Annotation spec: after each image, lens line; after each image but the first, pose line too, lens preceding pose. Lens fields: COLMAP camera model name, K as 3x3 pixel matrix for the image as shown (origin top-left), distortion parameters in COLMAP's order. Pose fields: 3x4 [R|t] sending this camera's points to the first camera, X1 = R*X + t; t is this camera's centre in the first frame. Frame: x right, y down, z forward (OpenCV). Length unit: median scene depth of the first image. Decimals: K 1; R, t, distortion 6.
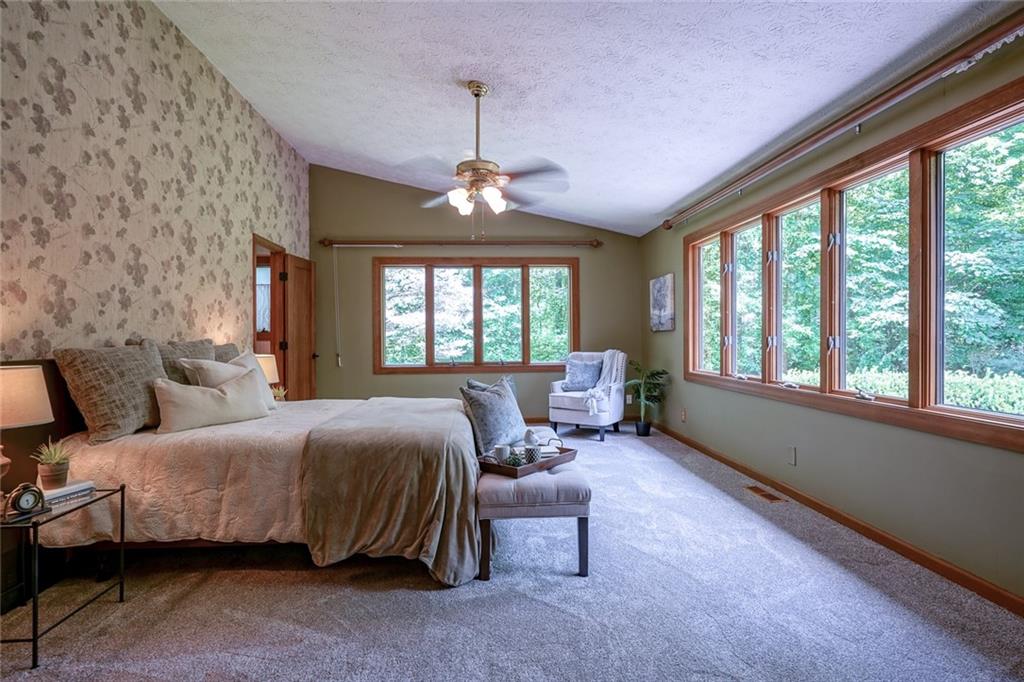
lens RADIAL K [[463.1, 0, 511.4], [0, 463.1, 339.3], [0, 0, 1]] dist [-0.012372, 0.004827]
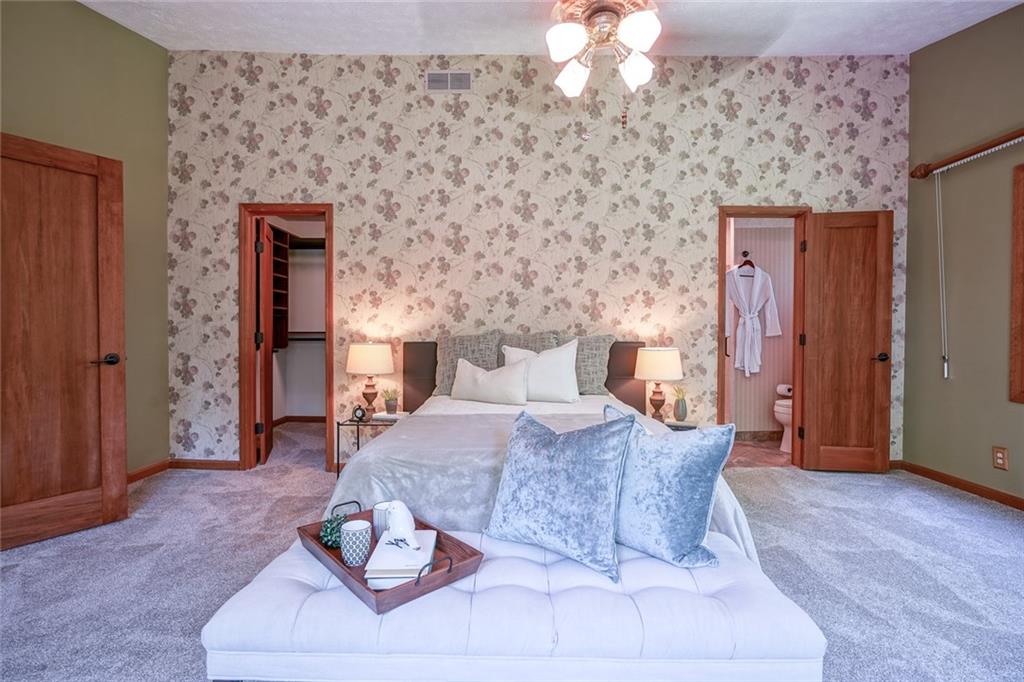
lens RADIAL K [[463.1, 0, 511.9], [0, 463.1, 337.8], [0, 0, 1]] dist [-0.012372, 0.004827]
pose [[-0.058642, 0.017581, -0.998124, 0.523580], [-0.004097, 0.999832, 0.017852, -0.001322], [0.998271, 0.005136, -0.058560, 1.104010]]
